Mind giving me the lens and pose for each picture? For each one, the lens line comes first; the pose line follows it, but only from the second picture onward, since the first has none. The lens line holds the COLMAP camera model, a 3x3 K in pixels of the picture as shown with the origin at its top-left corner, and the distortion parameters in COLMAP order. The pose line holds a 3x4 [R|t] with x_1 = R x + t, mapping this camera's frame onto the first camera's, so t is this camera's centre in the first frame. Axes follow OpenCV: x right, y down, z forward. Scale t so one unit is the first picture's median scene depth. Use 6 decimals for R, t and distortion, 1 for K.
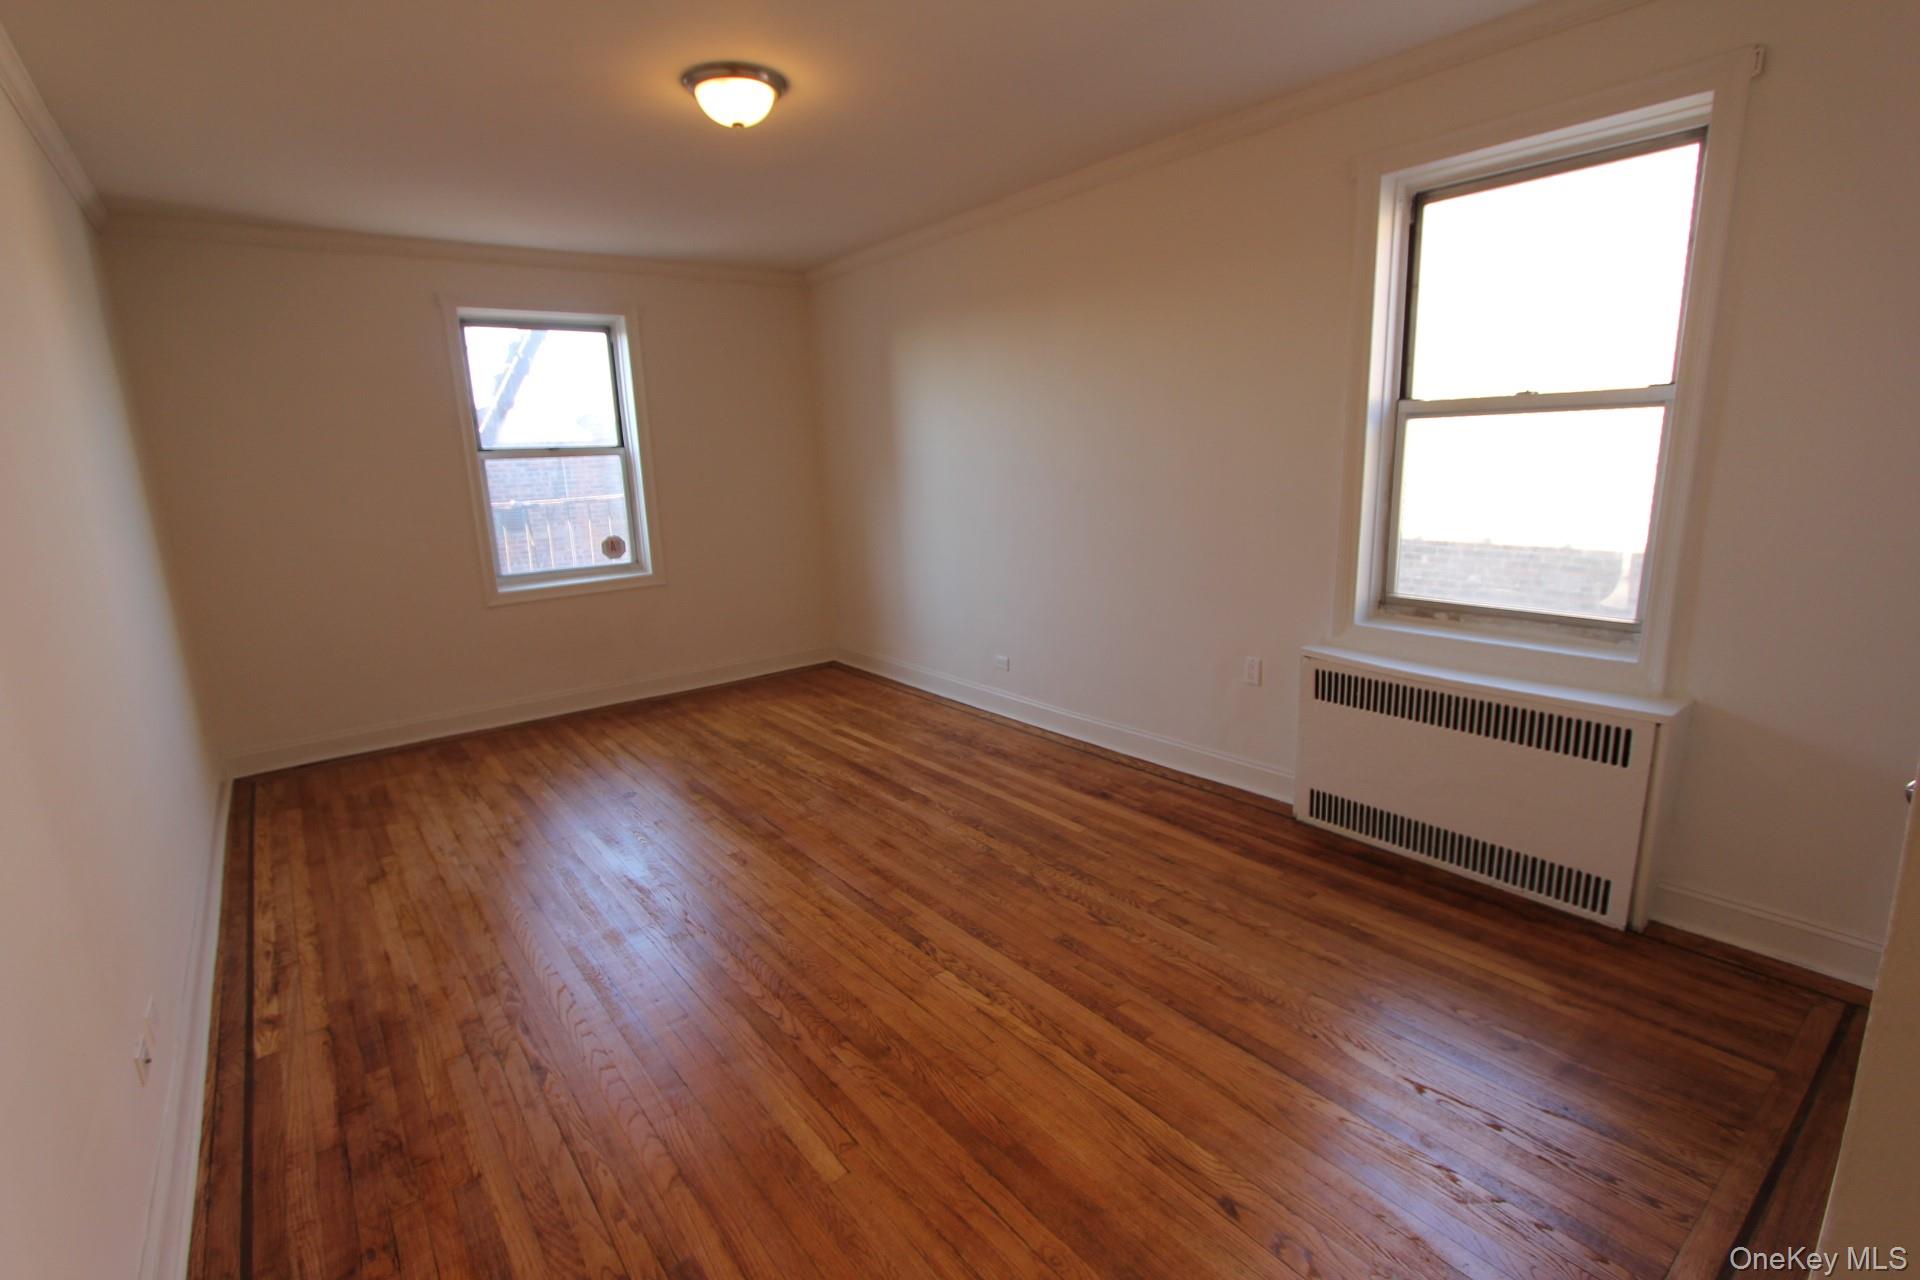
lens RADIAL K [[882.3, 0, 955.1], [0, 882.3, 644.3], [0, 0, 1]] dist [-0.019306, 0.000182]
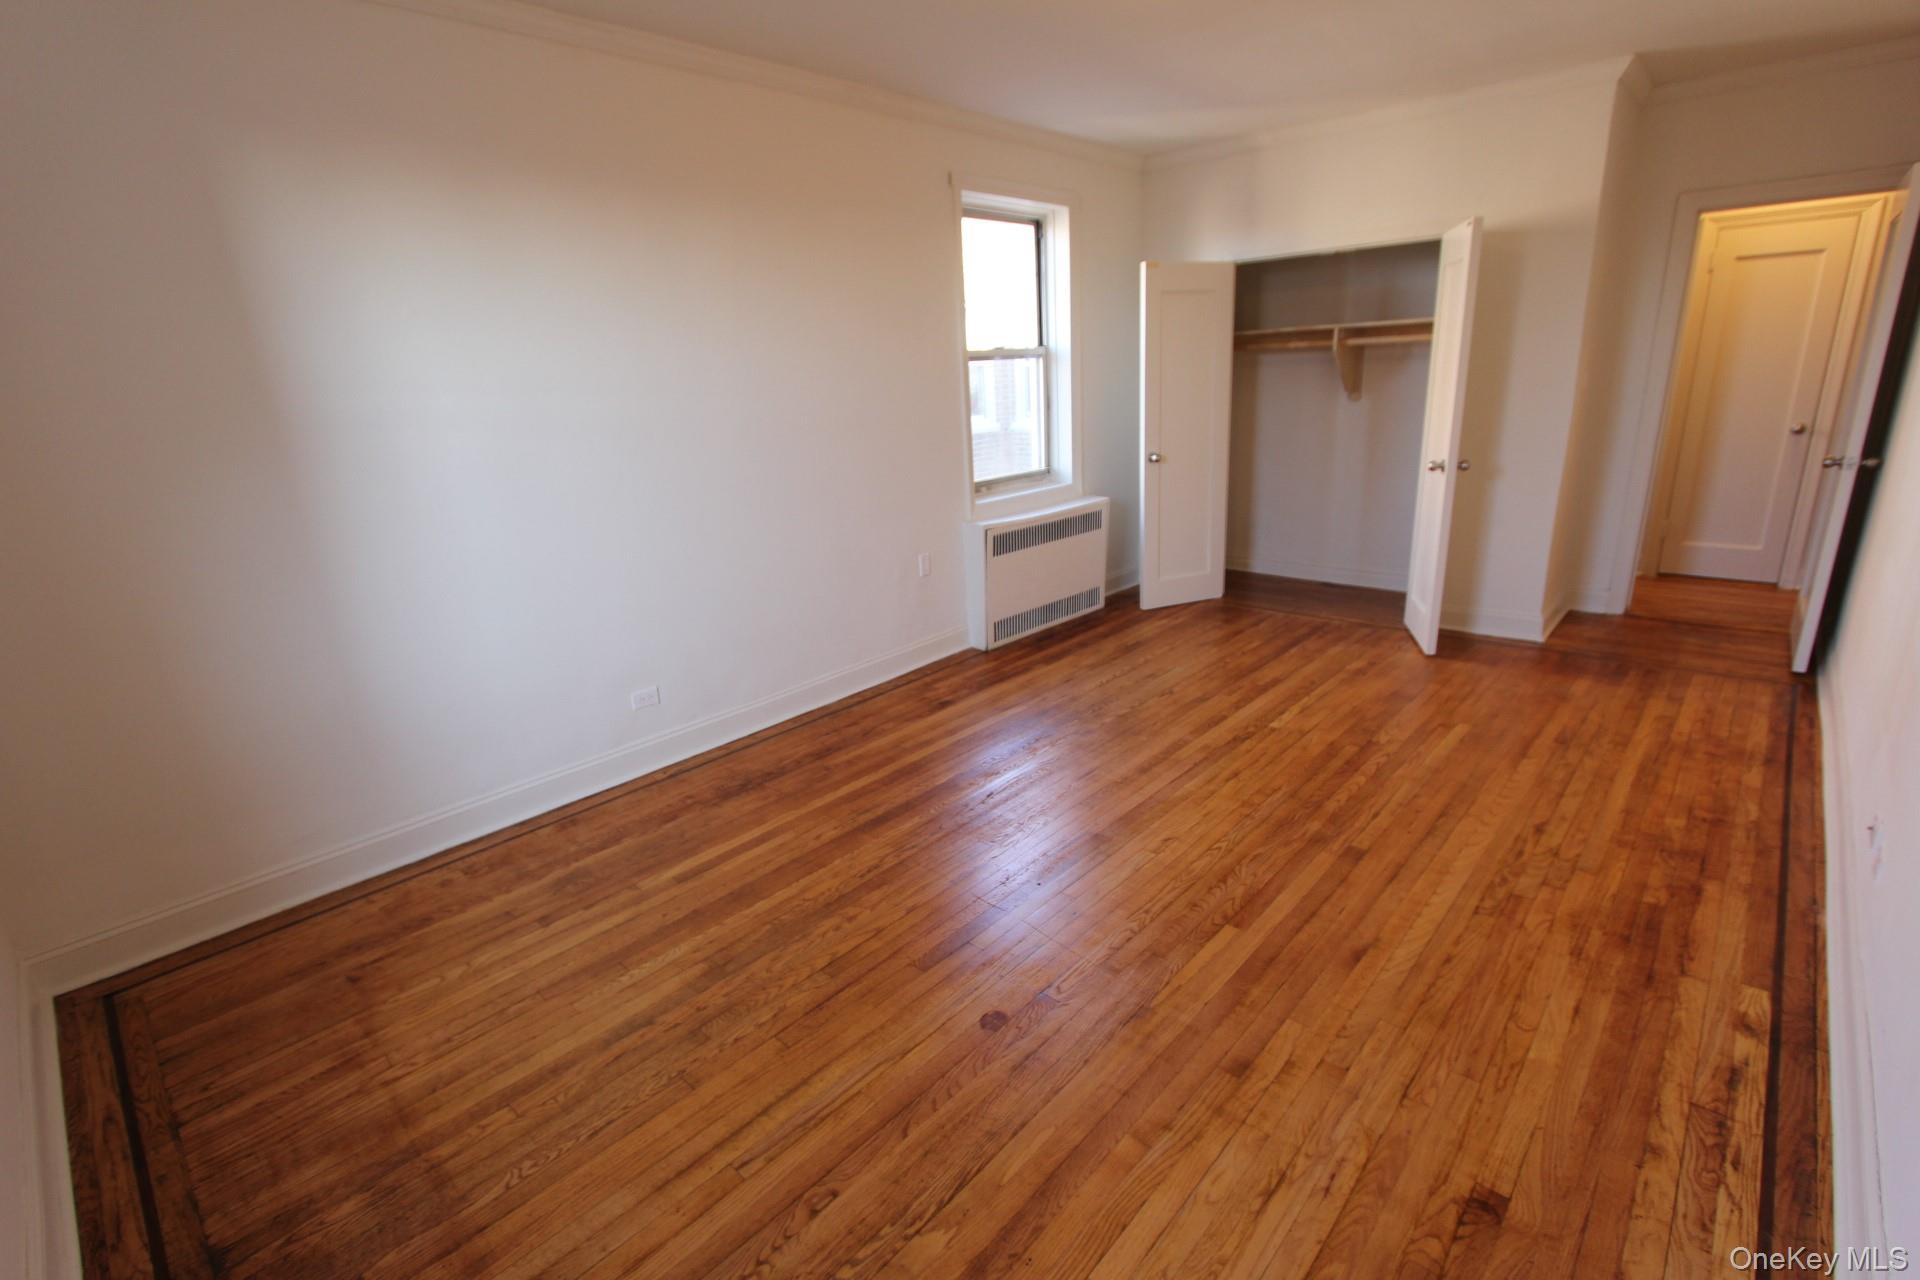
lens RADIAL K [[885.6, 0, 960.0], [0, 885.6, 640.0], [0, 0, 1]] dist [-0.019333, 0.000428]
pose [[-0.161658, -0.242831, 0.956504, -1.060946], [0.268043, 0.922010, 0.279376, -0.247659], [-0.949747, 0.301548, -0.083961, 1.295696]]
